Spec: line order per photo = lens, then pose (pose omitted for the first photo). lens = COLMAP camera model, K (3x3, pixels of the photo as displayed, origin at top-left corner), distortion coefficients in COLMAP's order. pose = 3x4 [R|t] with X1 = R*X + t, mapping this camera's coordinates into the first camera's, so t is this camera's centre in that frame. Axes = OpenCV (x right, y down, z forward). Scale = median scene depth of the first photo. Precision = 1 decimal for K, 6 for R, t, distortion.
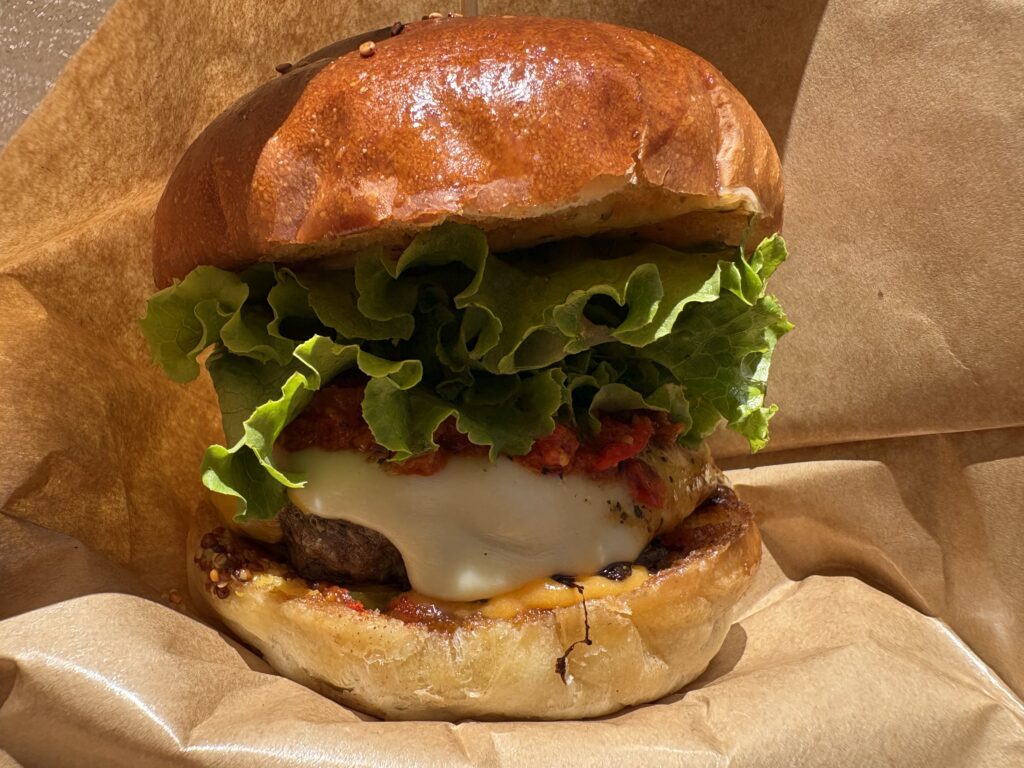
lens RADIAL K [[777.6, 0, 425.3], [0, 777.6, 384.8], [0, 0, 1]] dist [0.005521, 0.003245]
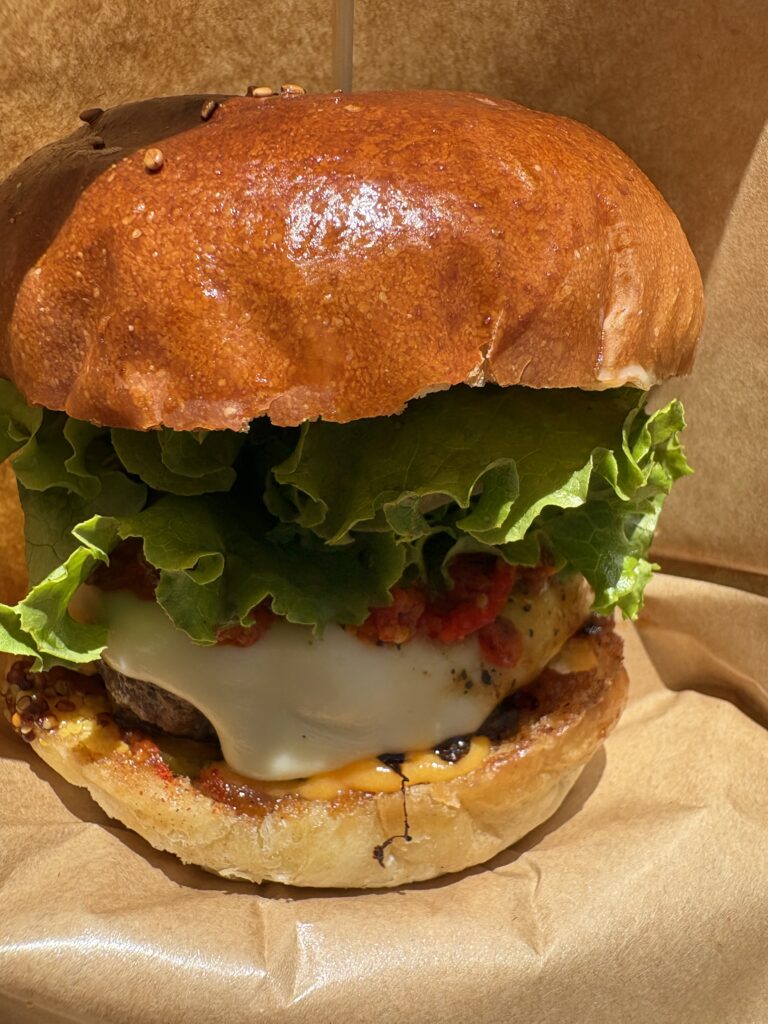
lens RADIAL K [[777.6, 0, 379.8], [0, 777.6, 450.8], [0, 0, 1]] dist [0.005521, 0.003245]
pose [[0.998496, 0.054773, 0.002257, 0.150822], [-0.053962, 0.974781, 0.216543, -0.317833], [0.009661, -0.216339, 0.976270, 0.199320]]
